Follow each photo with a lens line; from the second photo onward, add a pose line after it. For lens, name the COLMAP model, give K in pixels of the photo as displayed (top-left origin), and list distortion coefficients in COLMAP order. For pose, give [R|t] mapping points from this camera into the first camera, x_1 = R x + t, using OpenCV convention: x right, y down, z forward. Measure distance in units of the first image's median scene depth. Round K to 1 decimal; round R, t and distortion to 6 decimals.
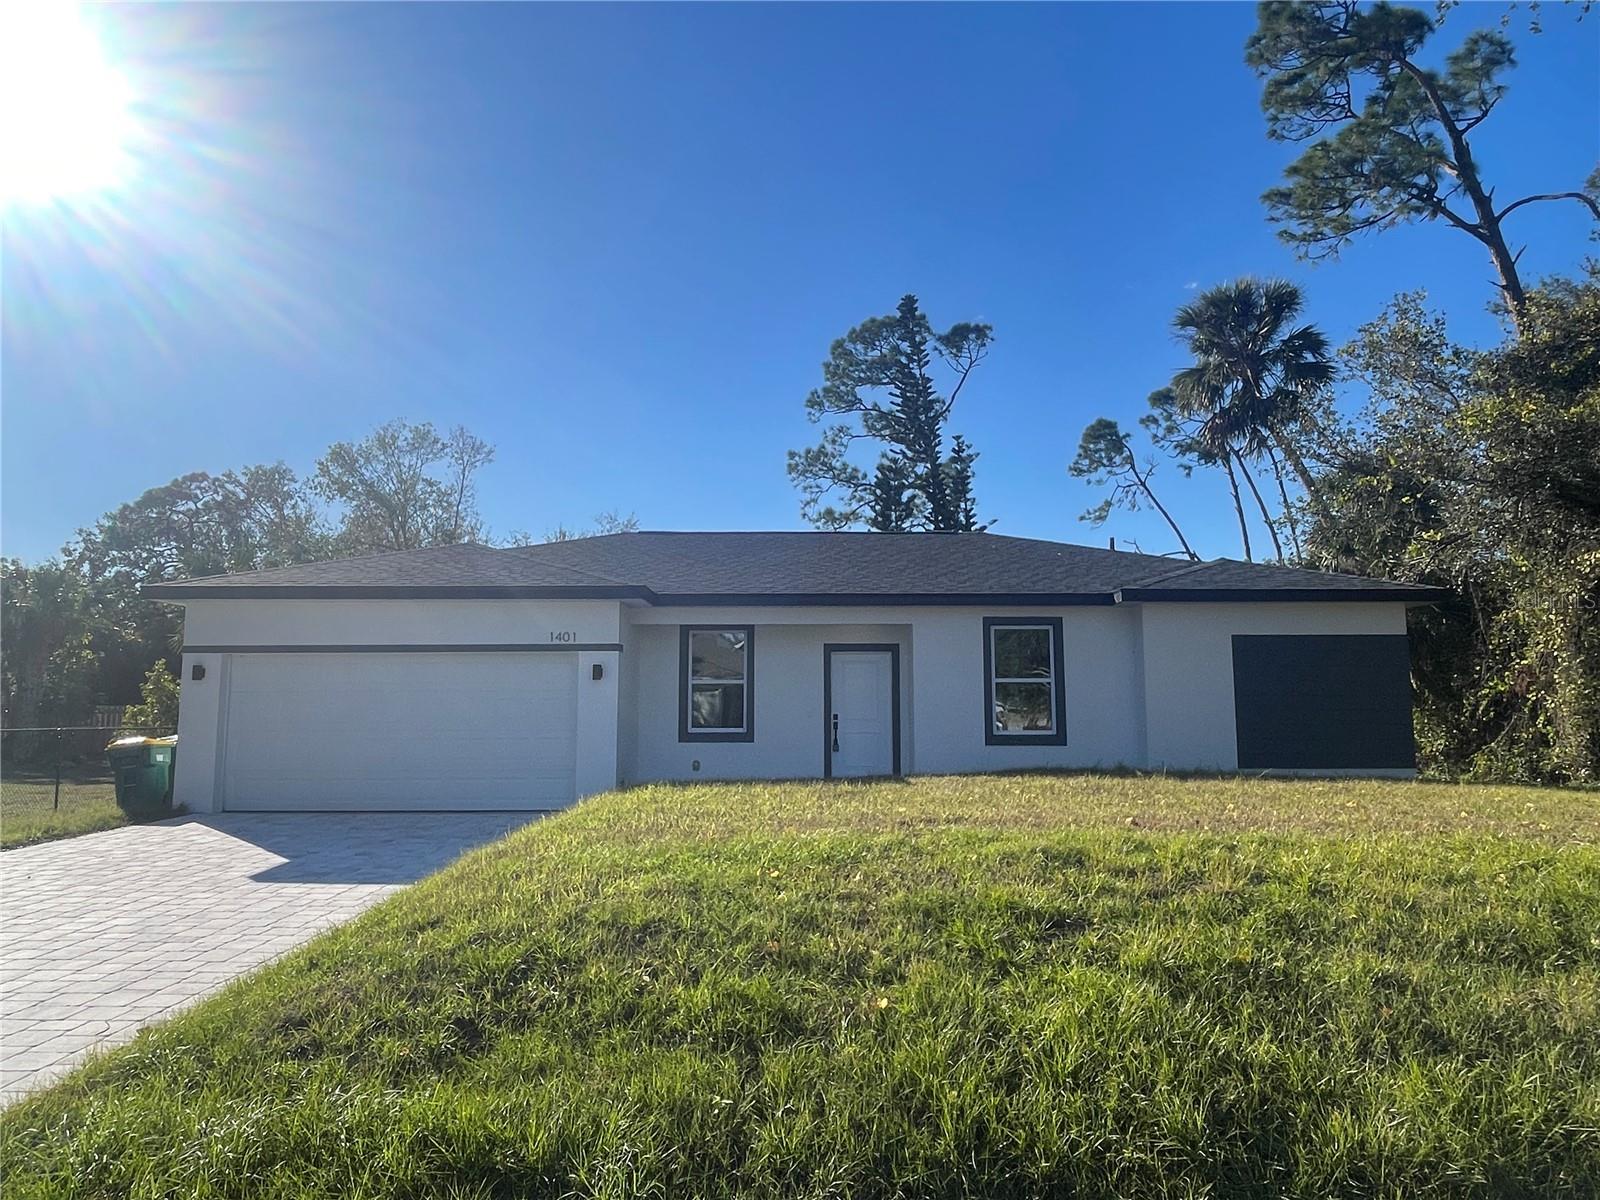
lens RADIAL K [[1051.7, 0, 775.2], [0, 1051.7, 589.6], [0, 0, 1]] dist [0.068118, -0.114803]
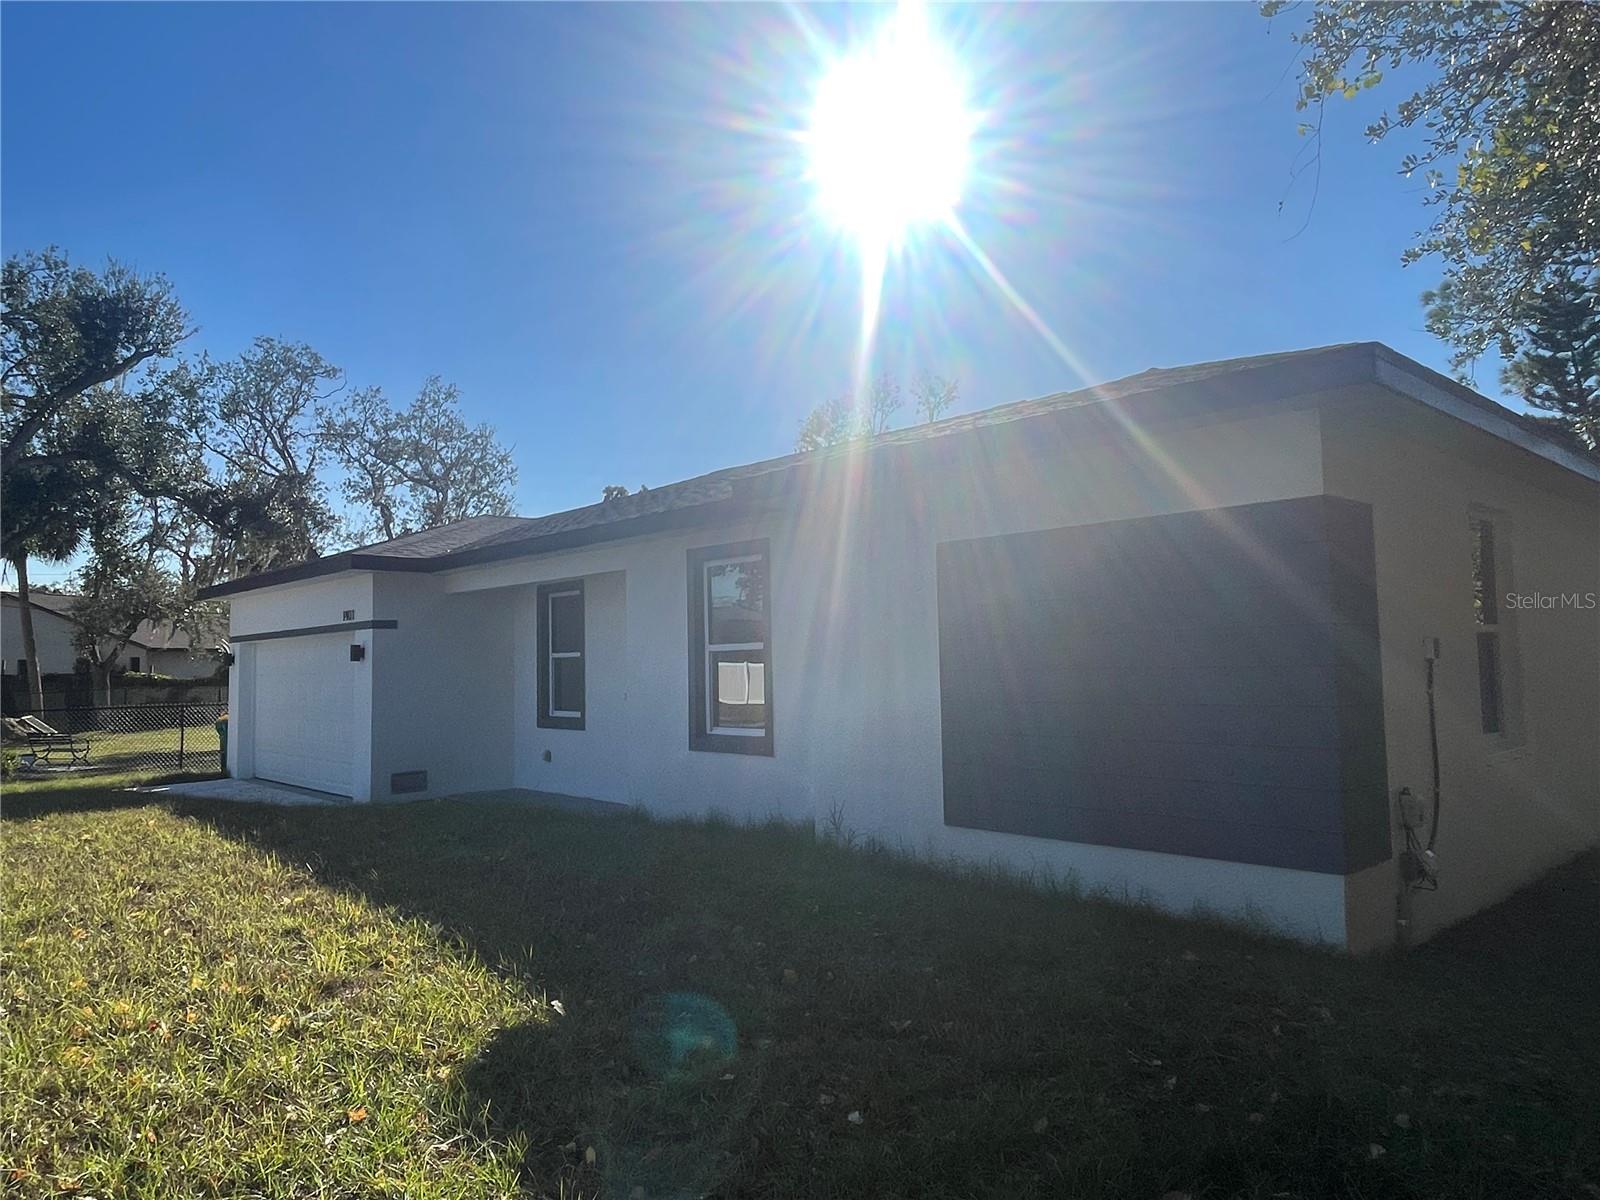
lens RADIAL K [[1061.1, 0, 820.0], [0, 1061.1, 599.3], [0, 0, 1]] dist [0.002080, -0.003013]
pose [[0.706493, -0.058235, -0.705320, 0.354414], [0.104133, 0.994315, 0.022211, 0.025512], [0.700017, -0.089139, 0.708541, 0.304242]]
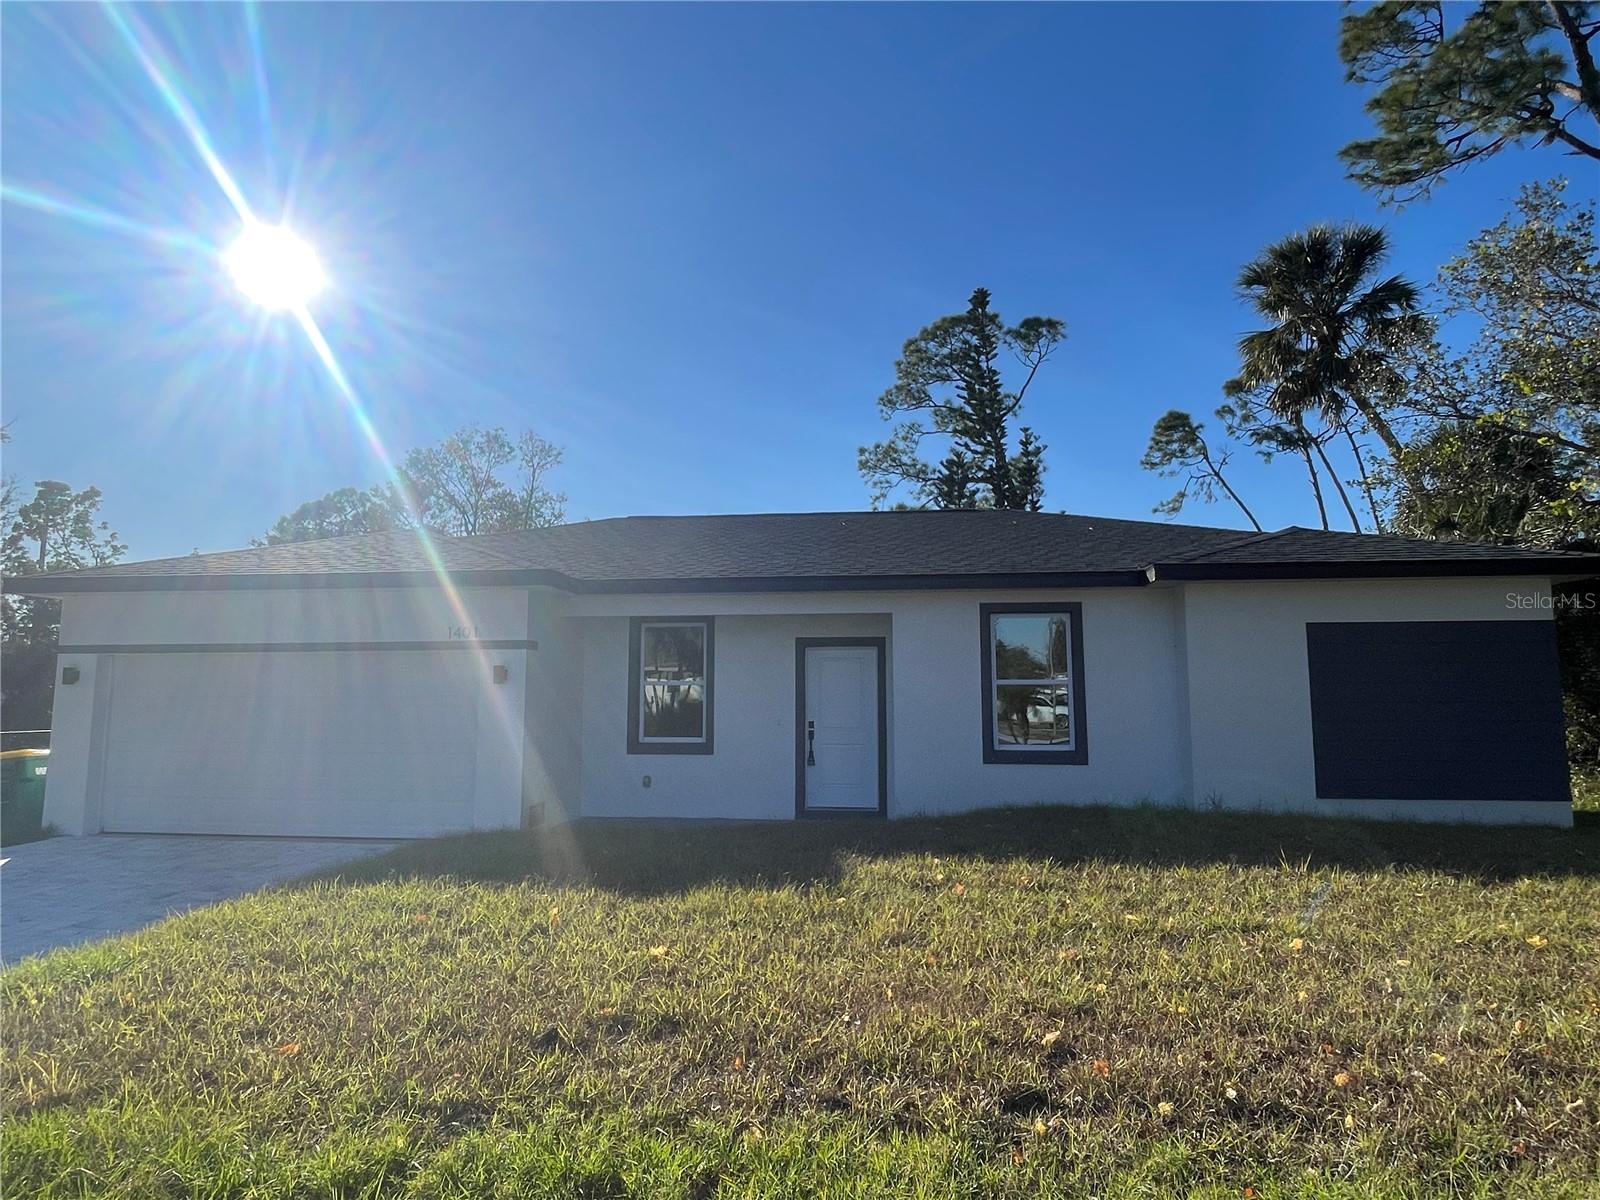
lens RADIAL K [[931.9, 0, 794.9], [0, 931.9, 597.8], [0, 0, 1]] dist [-0.000659, -0.000572]
pose [[0.995017, -0.011367, -0.099053, 0.063363], [0.012490, 0.999865, 0.010722, 0.006368], [0.098918, -0.011905, 0.995024, 0.142549]]
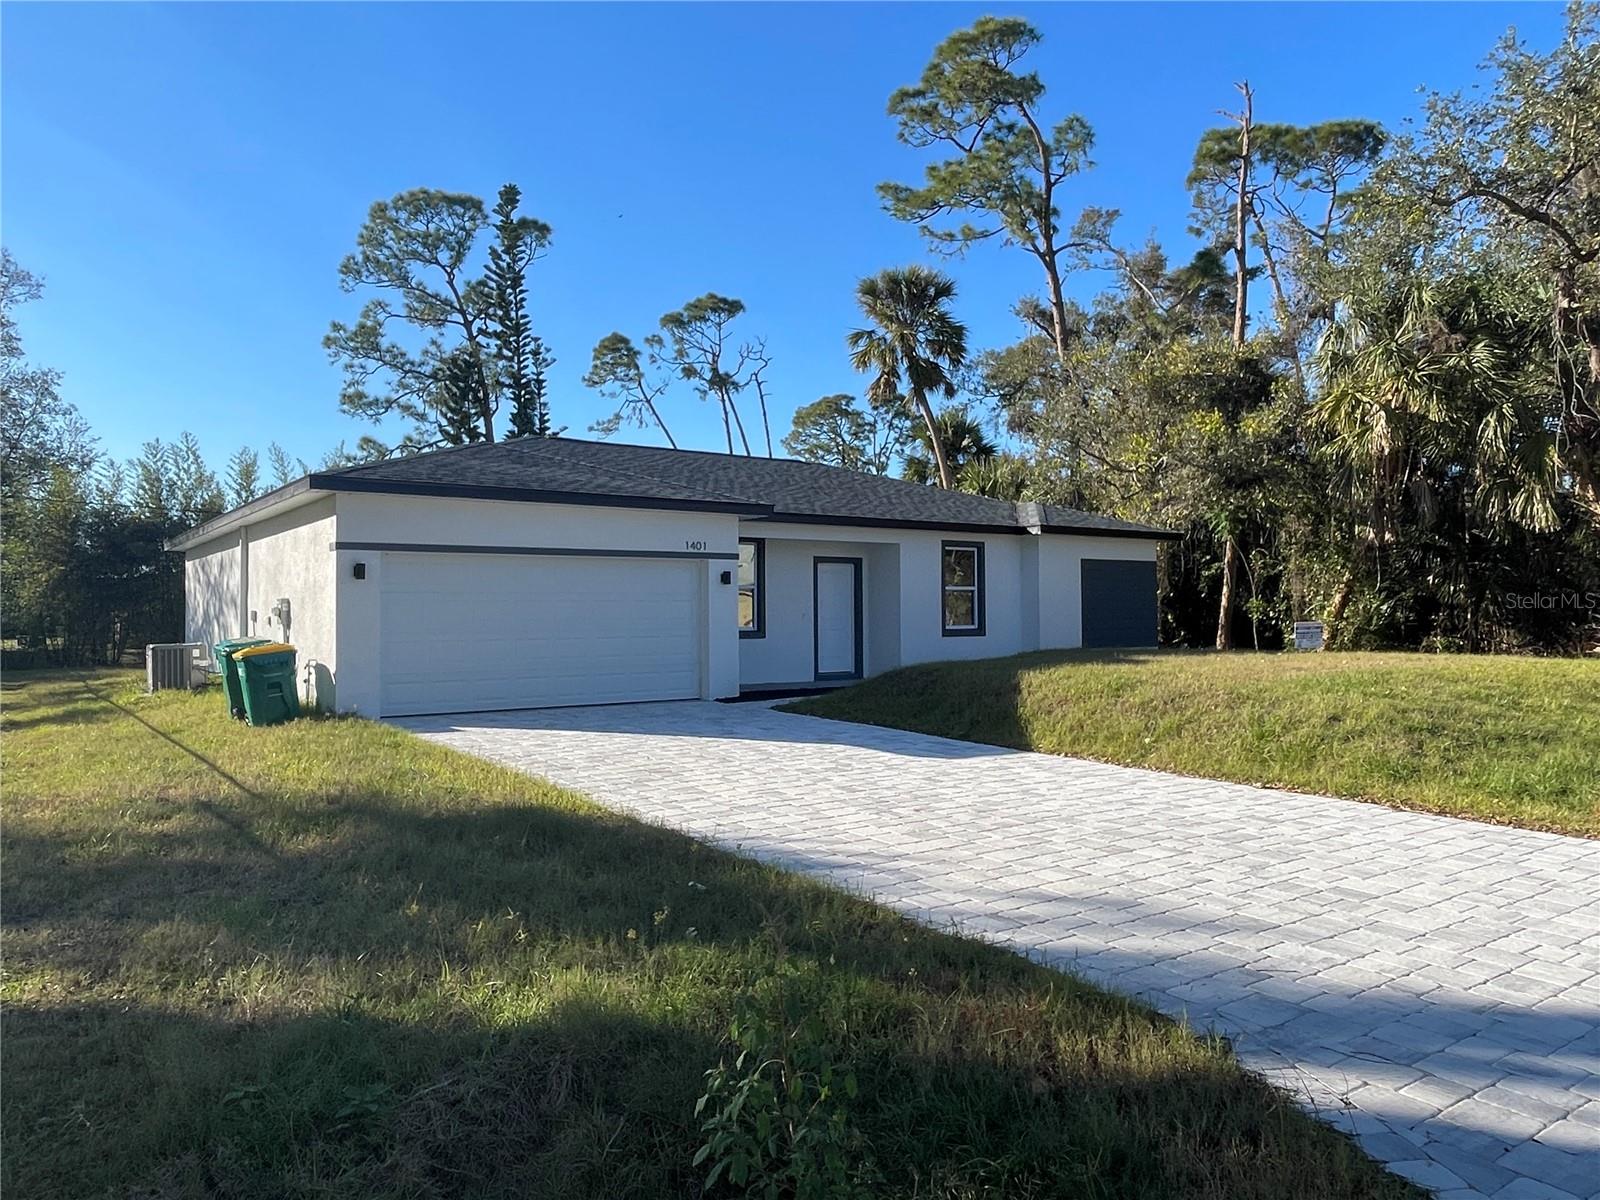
lens RADIAL K [[1129.9, 0, 800.0], [0, 1129.9, 600.0], [0, 0, 1]] dist [0.005709, -0.025506]
pose [[0.797062, 0.003360, 0.603888, -0.396931], [-0.062828, 0.995019, 0.077390, 0.001526], [-0.600620, -0.099625, 0.793304, -0.005342]]
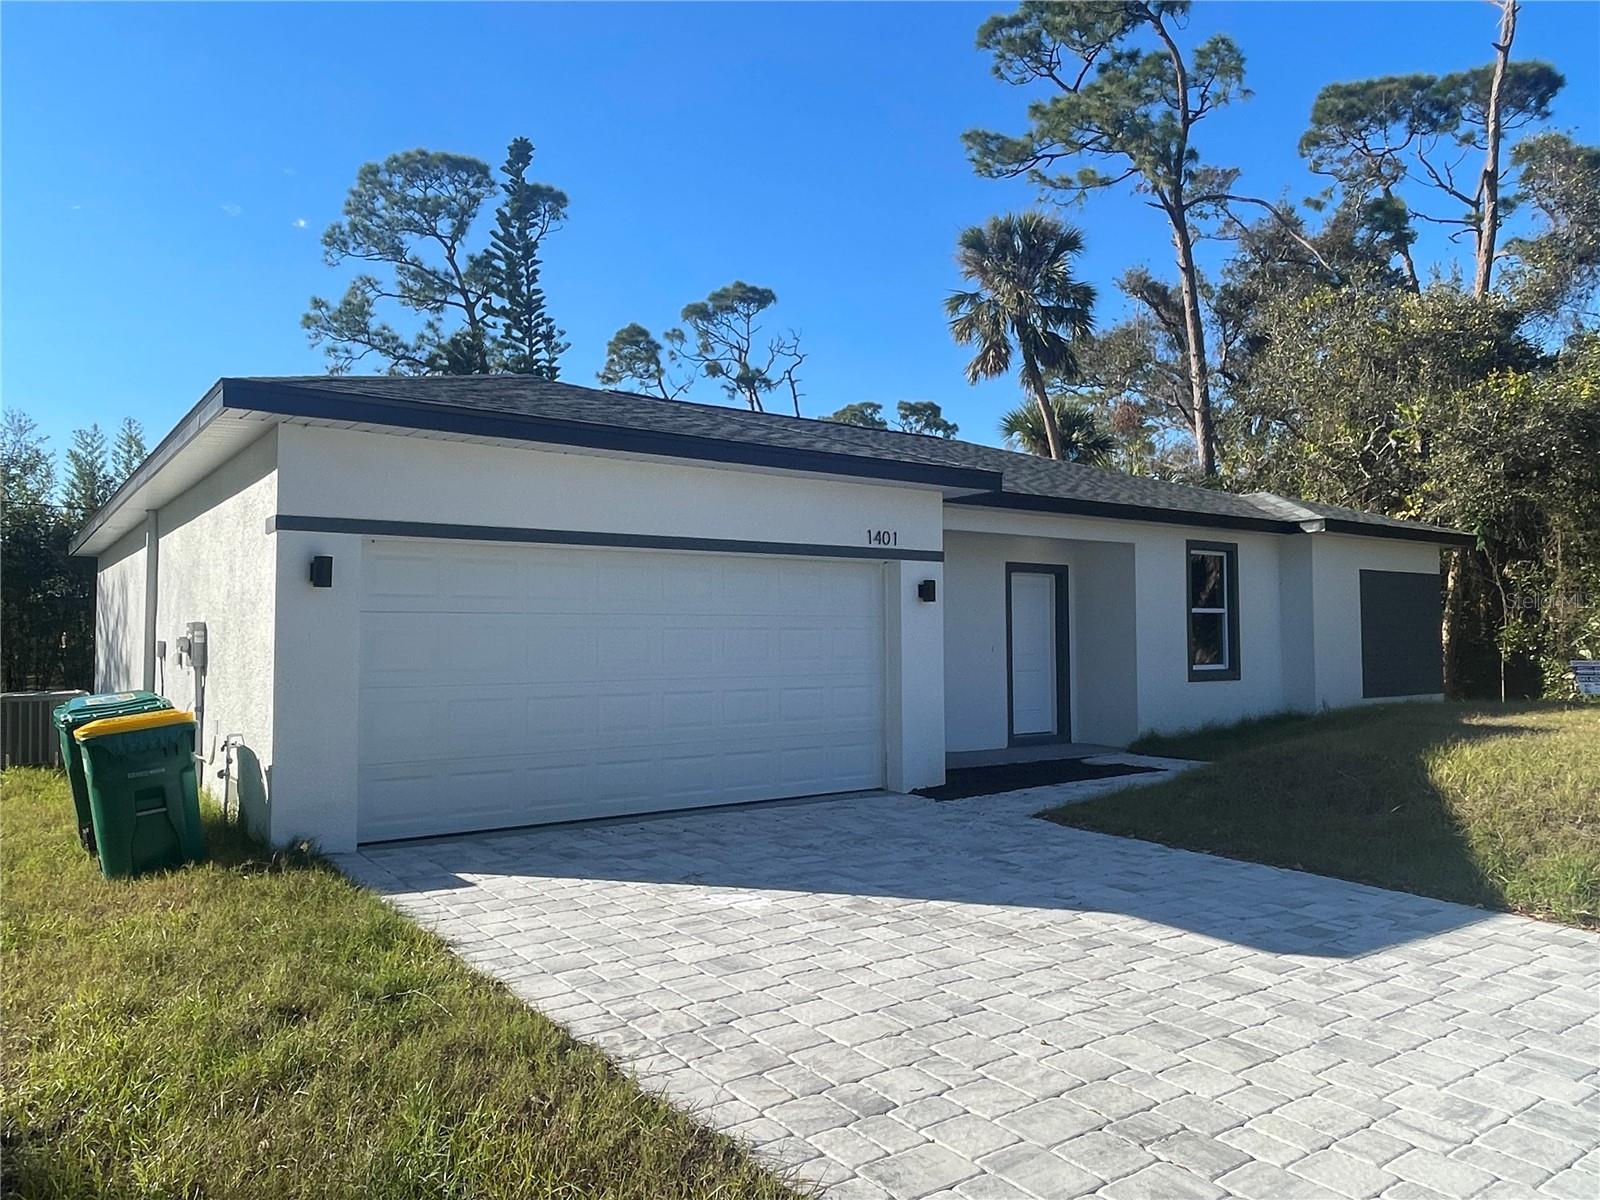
lens RADIAL K [[1140.3, 0, 795.4], [0, 1140.3, 592.7], [0, 0, 1]] dist [-0.005488, -0.007851]
pose [[0.793874, 0.022979, 0.607648, -0.328118], [-0.066743, 0.996541, 0.049513, 0.022842], [-0.604408, -0.079864, 0.792662, 0.218004]]
